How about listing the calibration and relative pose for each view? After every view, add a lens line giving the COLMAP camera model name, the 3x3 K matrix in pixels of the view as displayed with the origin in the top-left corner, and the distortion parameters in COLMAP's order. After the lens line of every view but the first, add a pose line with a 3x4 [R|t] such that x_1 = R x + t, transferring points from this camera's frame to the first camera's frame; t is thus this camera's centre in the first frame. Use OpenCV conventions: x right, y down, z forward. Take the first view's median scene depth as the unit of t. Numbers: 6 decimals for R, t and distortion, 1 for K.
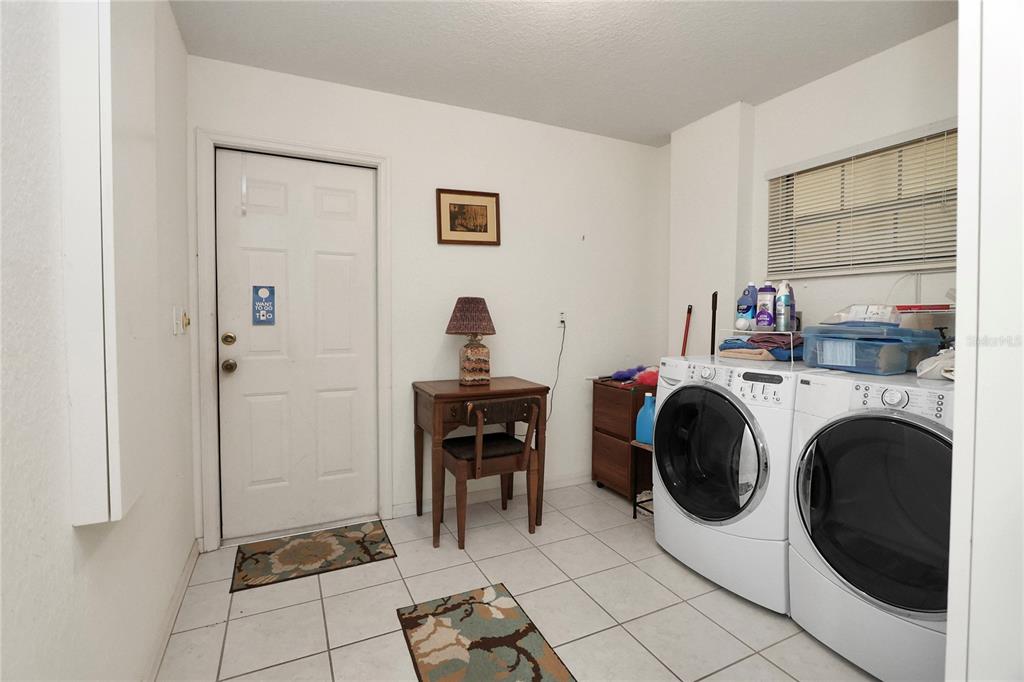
lens RADIAL K [[473.8, 0, 514.6], [0, 473.8, 331.7], [0, 0, 1]] dist [-0.015353, 0.001093]
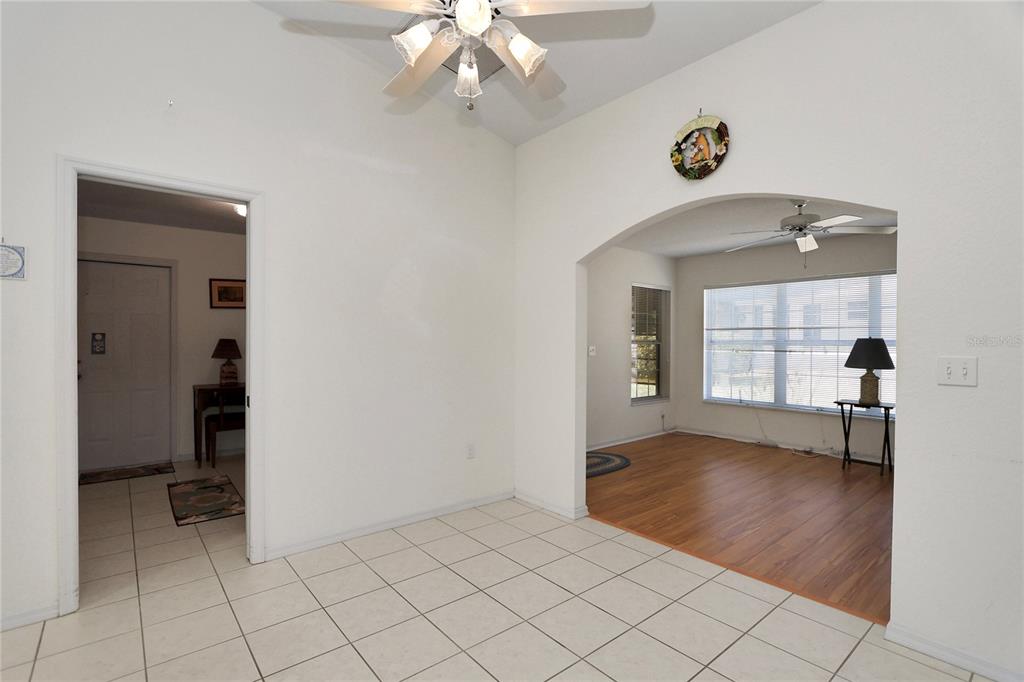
lens RADIAL K [[473.8, 0, 504.5], [0, 473.8, 346.0], [0, 0, 1]] dist [-0.015353, 0.001093]
pose [[0.973841, -0.003970, 0.227197, 0.553811], [0.009900, 0.999639, -0.024968, 0.013525], [-0.227016, 0.026564, 0.973529, -1.059253]]
